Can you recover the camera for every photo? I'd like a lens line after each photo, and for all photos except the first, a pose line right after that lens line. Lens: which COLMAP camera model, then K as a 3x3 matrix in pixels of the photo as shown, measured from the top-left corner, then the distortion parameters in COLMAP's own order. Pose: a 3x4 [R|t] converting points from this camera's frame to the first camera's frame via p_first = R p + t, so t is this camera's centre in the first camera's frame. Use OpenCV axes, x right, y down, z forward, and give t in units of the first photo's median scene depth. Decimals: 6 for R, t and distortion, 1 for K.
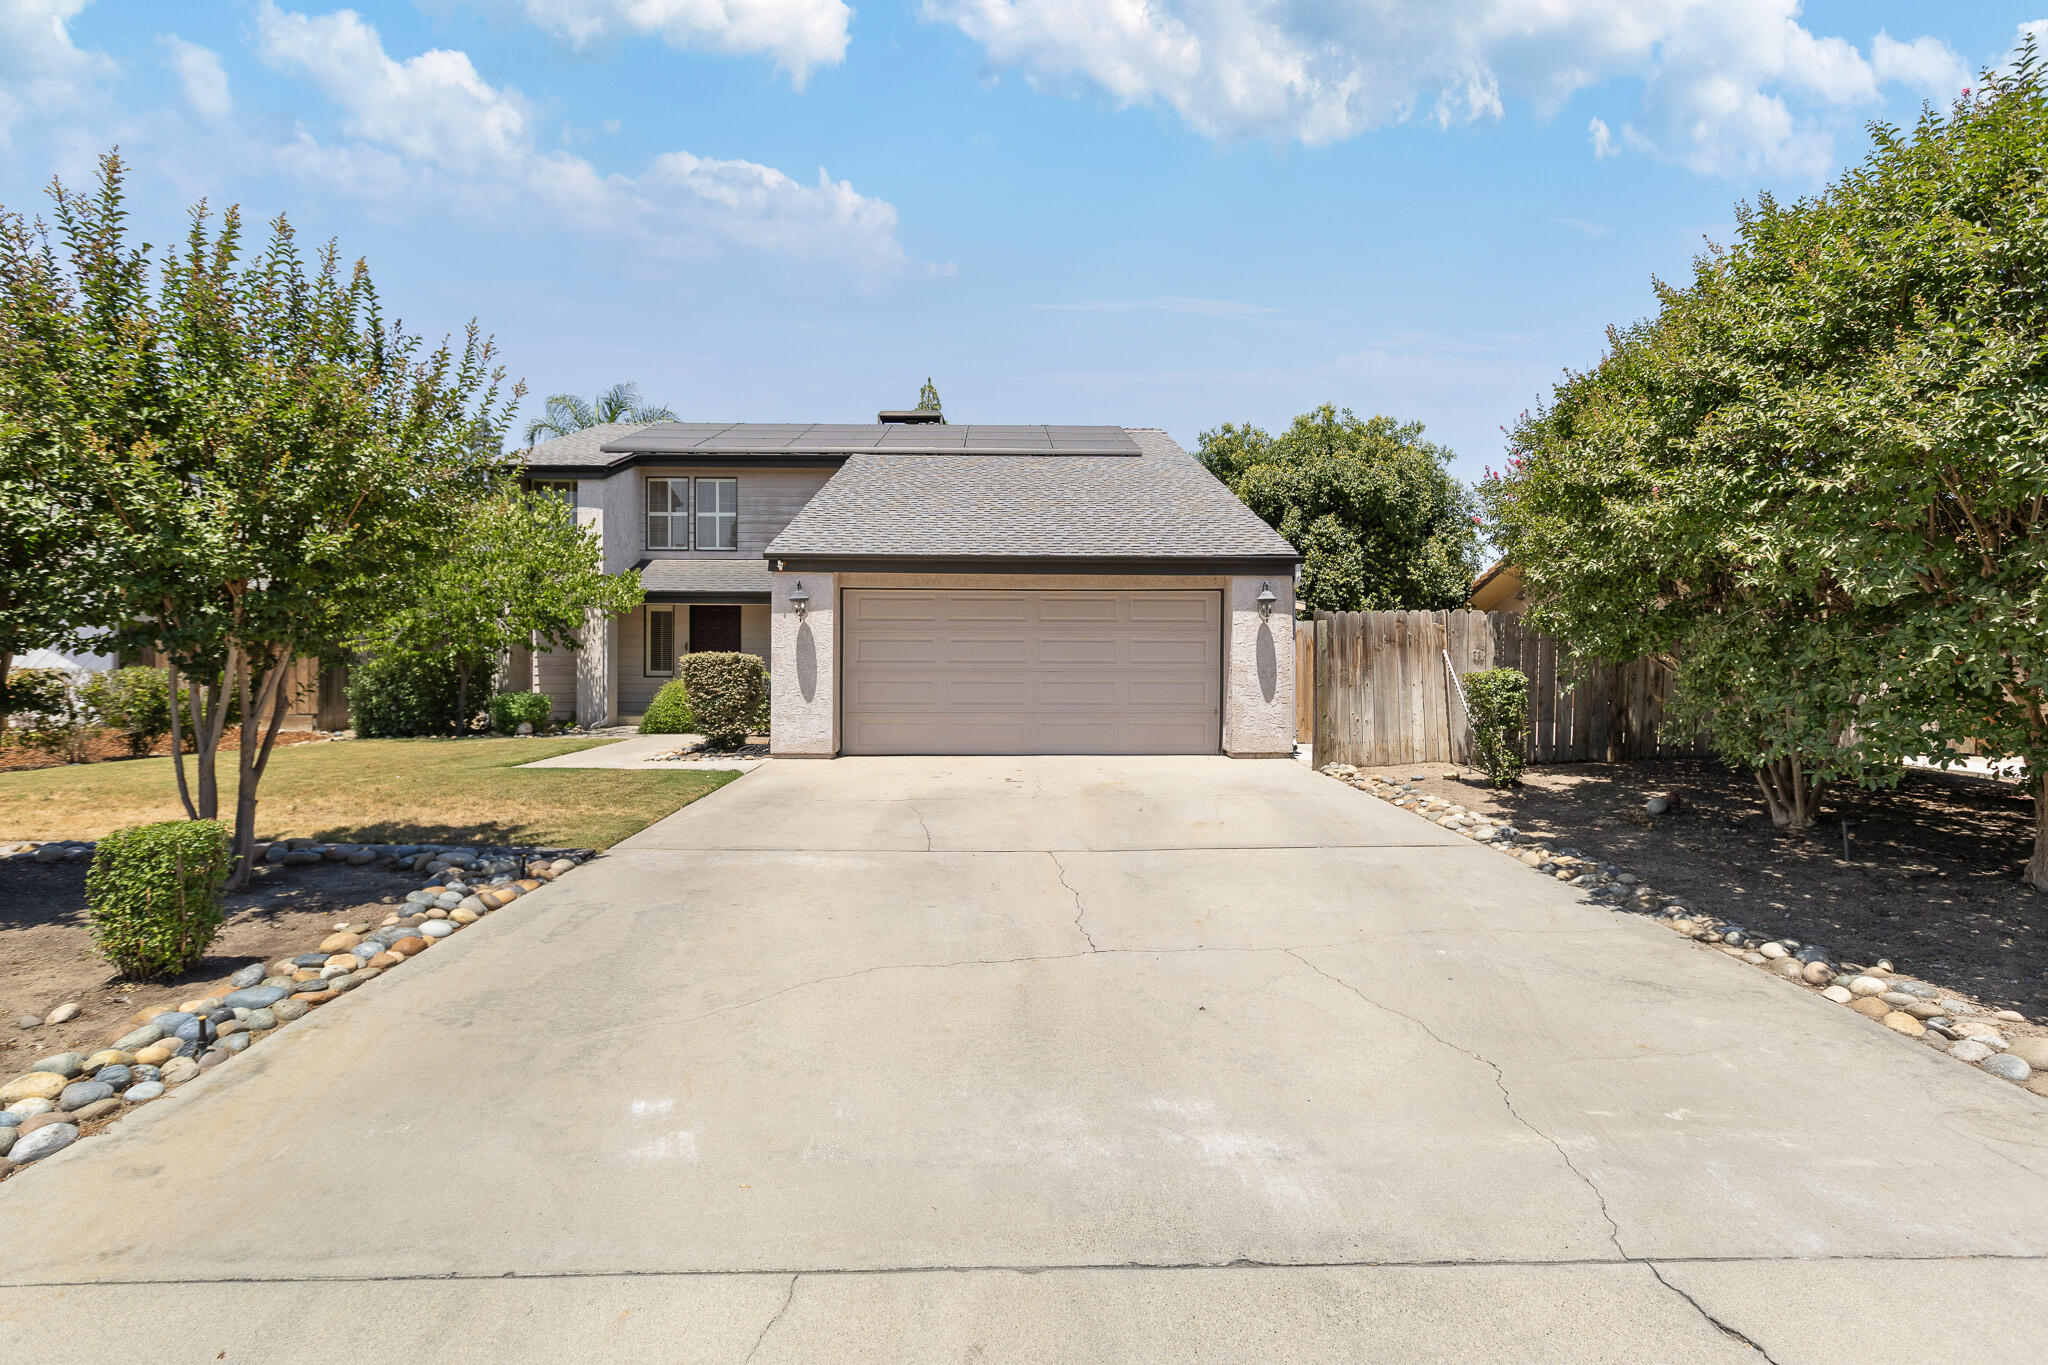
lens RADIAL K [[928.7, 0, 1035.0], [0, 928.7, 680.5], [0, 0, 1]] dist [0.000455, 0.000021]
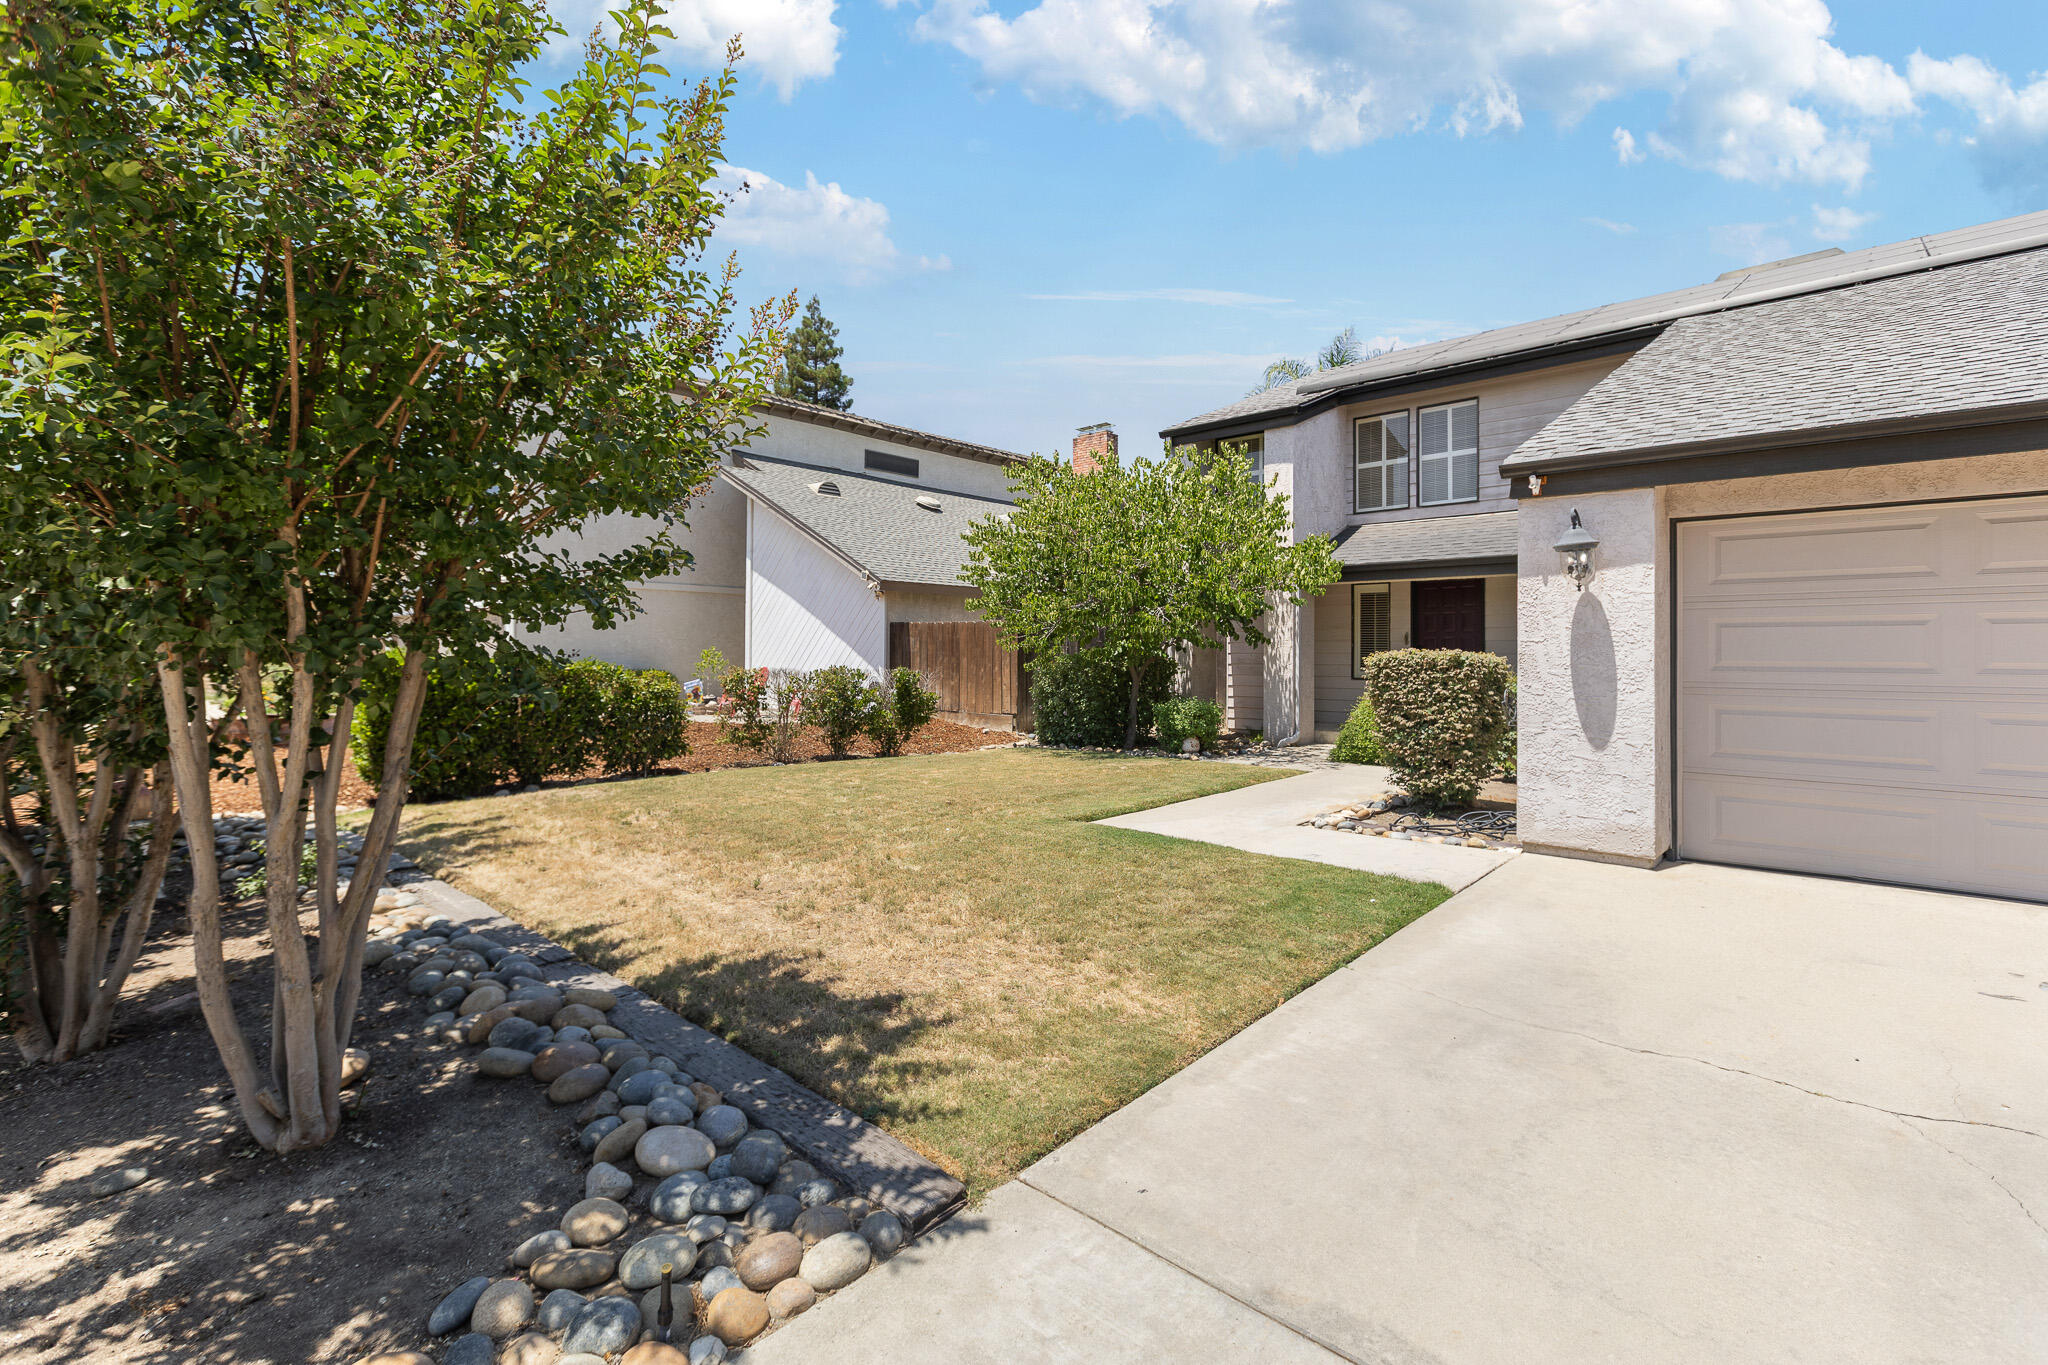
lens RADIAL K [[940.3, 0, 1024.8], [0, 940.3, 639.0], [0, 0, 1]] dist [0.003345, 0.000593]
pose [[0.708739, -0.012421, -0.705361, -0.081906], [-0.011591, 0.999505, -0.029247, -0.014233], [0.705375, 0.028904, 0.708245, 0.331425]]
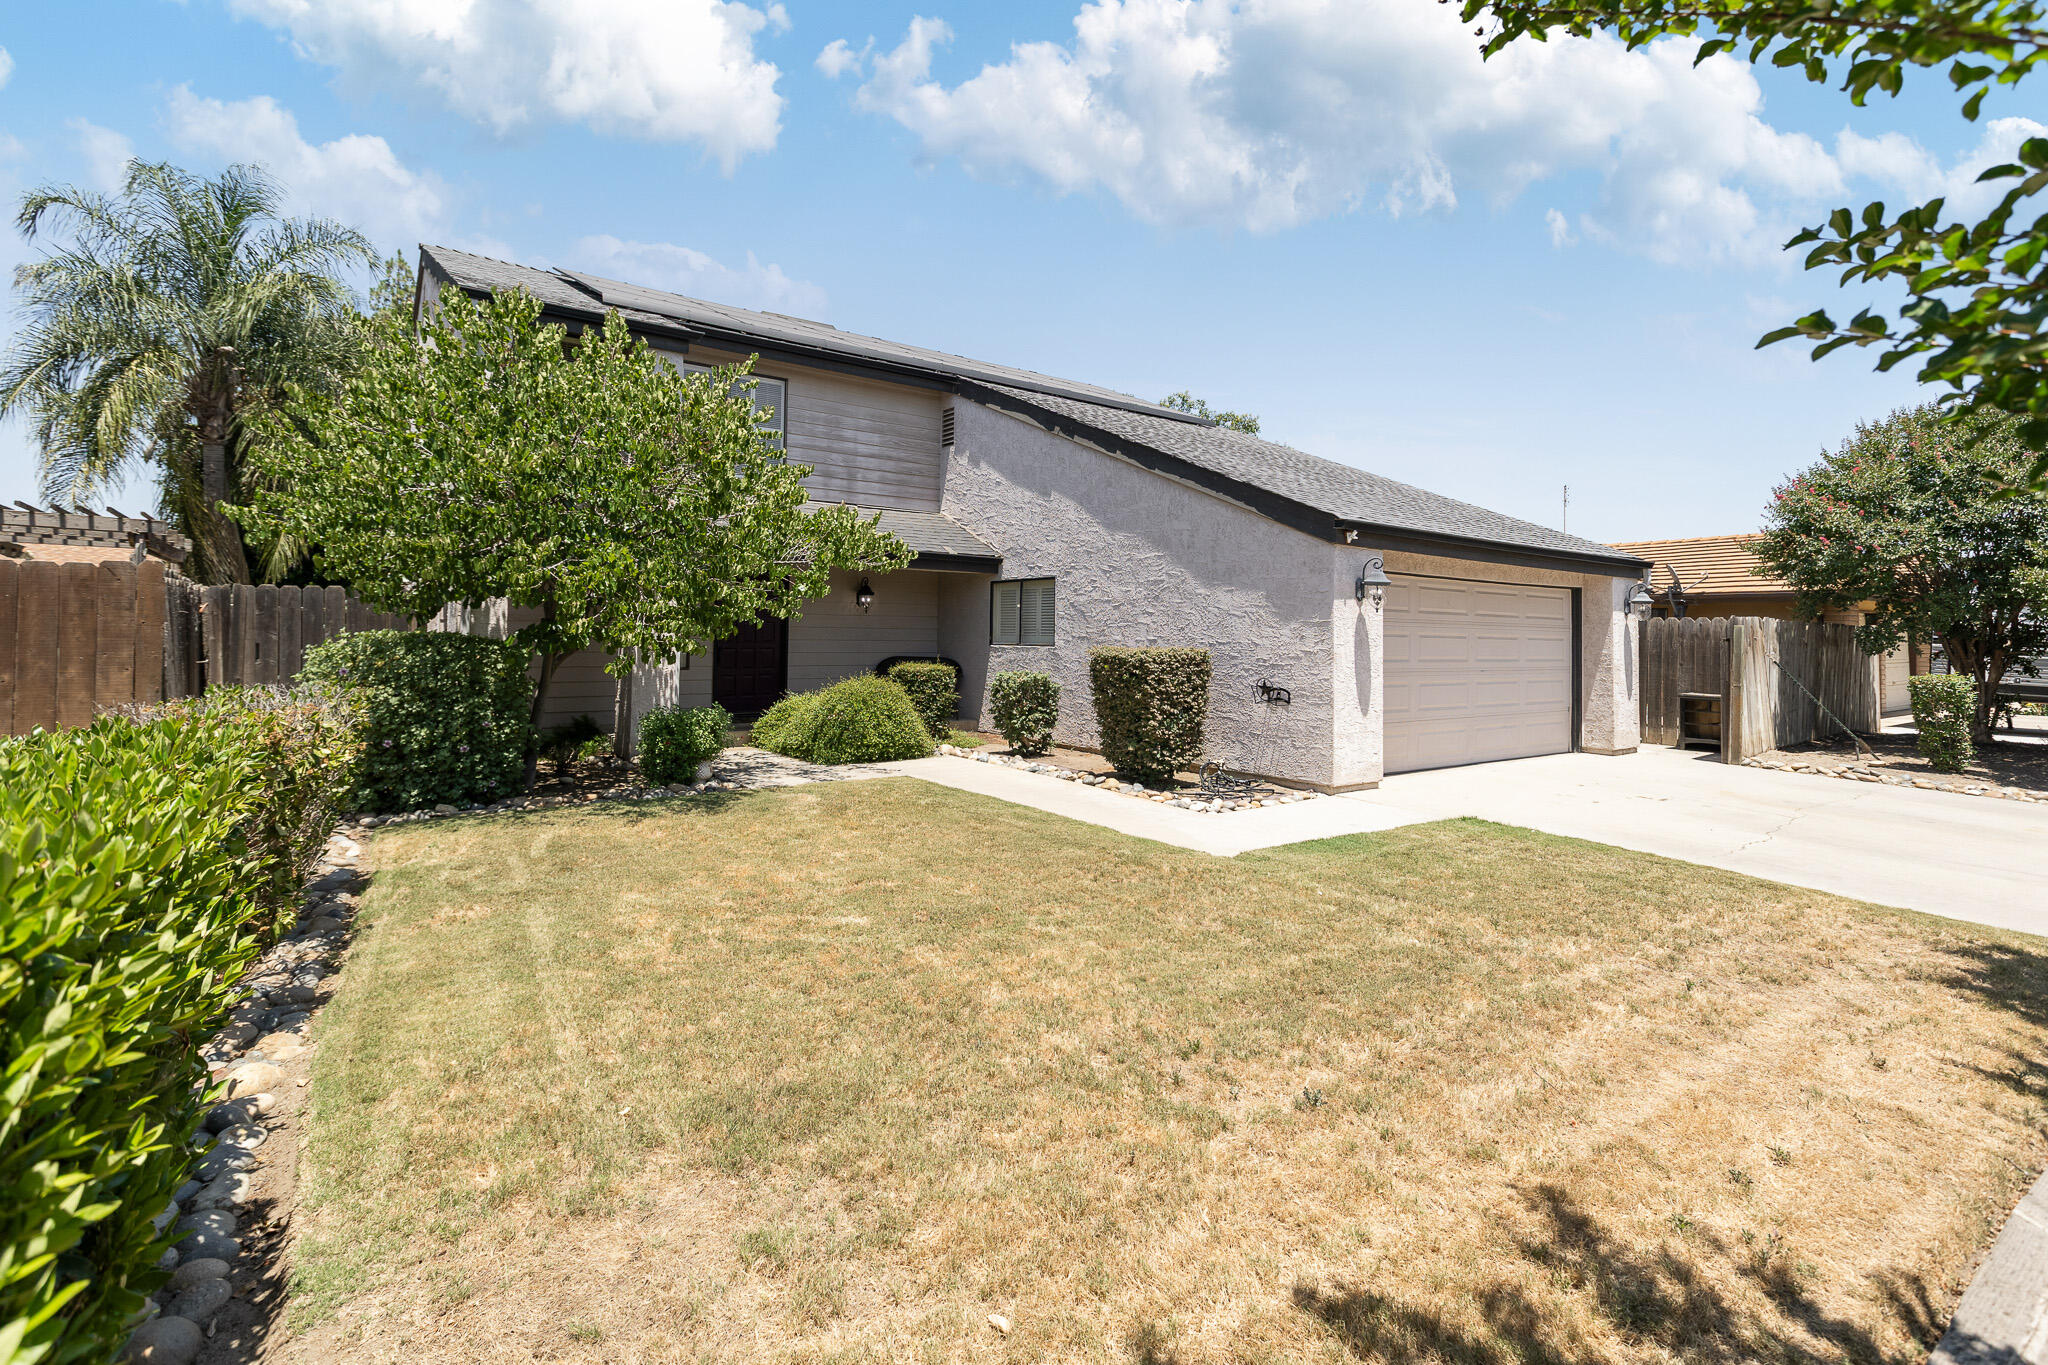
lens RADIAL K [[961.0, 0, 1034.9], [0, 961.0, 610.7], [0, 0, 1]] dist [0.000680, 0.000170]
pose [[0.820774, 0.025368, 0.570689, -0.733710], [-0.004433, 0.999266, -0.038042, -0.025563], [-0.571235, 0.028694, 0.820285, 0.397824]]
